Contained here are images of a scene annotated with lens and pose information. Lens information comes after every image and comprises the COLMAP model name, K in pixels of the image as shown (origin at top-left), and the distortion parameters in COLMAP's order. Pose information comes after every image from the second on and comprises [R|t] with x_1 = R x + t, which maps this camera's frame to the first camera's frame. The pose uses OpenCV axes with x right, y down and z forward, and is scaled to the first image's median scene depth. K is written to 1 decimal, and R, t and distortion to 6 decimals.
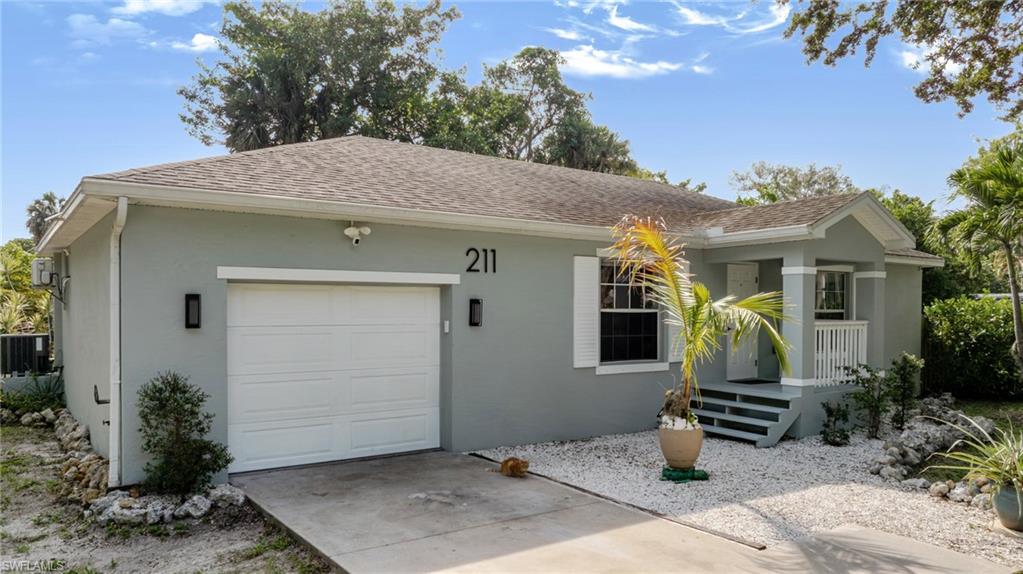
lens RADIAL K [[732.6, 0, 511.9], [0, 732.6, 316.5], [0, 0, 1]] dist [-0.019259, -0.000461]
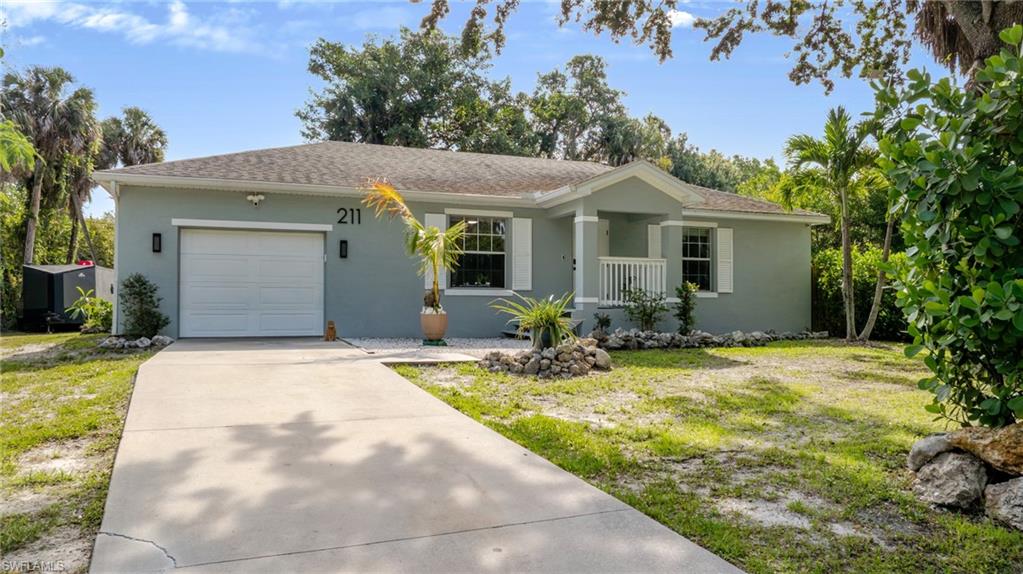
lens RADIAL K [[728.3, 0, 511.5], [0, 728.3, 287.0], [0, 0, 1]] dist [-0.019297, 0.001774]
pose [[0.968869, -0.007707, -0.247453, 0.416364], [-0.001424, 0.999325, -0.036697, 0.080751], [0.247569, 0.035907, 0.968205, -0.252667]]
